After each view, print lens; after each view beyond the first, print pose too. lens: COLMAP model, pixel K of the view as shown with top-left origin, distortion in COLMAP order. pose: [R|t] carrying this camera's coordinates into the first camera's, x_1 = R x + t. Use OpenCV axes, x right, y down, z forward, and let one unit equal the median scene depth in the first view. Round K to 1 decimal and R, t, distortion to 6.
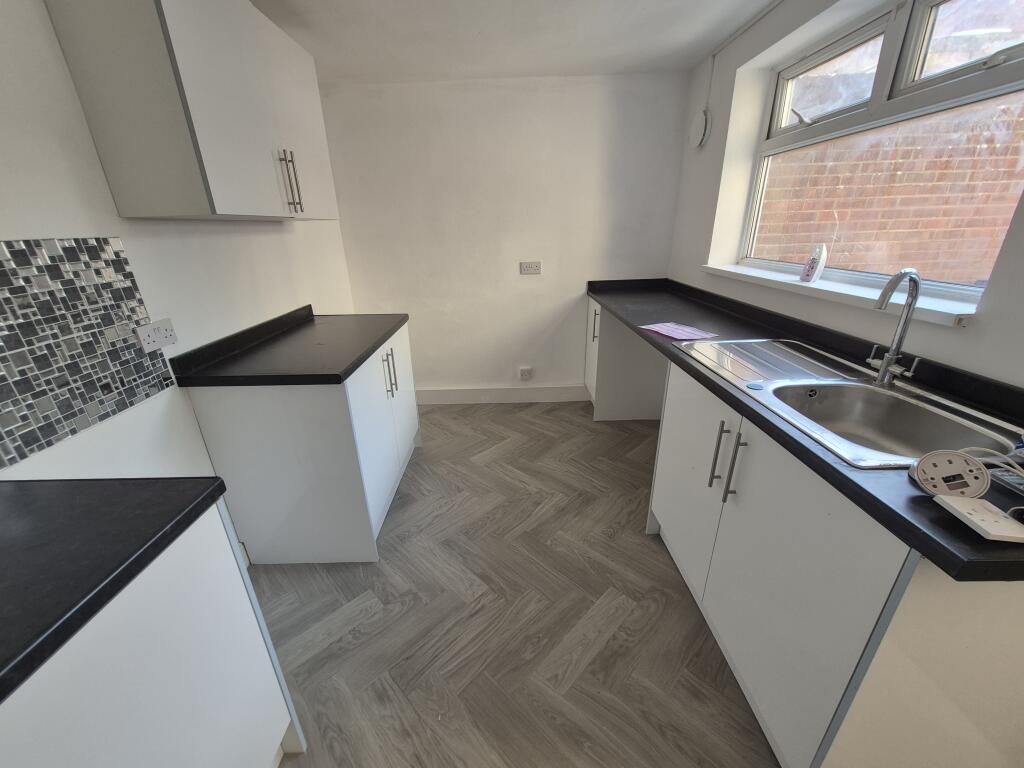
lens RADIAL K [[403.0, 0, 507.1], [0, 403.0, 383.6], [0, 0, 1]] dist [0.008429, -0.000911]
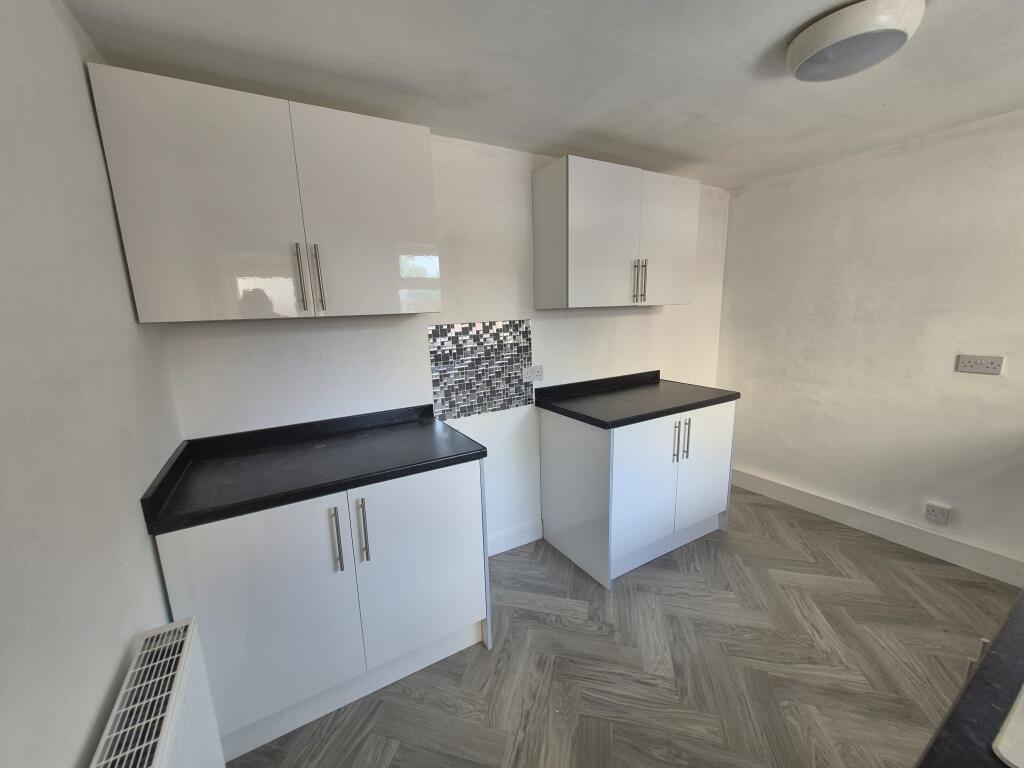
lens RADIAL K [[403.0, 0, 507.1], [0, 403.0, 385.7], [0, 0, 1]] dist [0.008429, -0.000911]
pose [[0.518263, 0.169887, -0.838178, 0.496573], [-0.295458, 0.955293, 0.010936, -0.055050], [0.802563, 0.241979, 0.545287, -0.006293]]
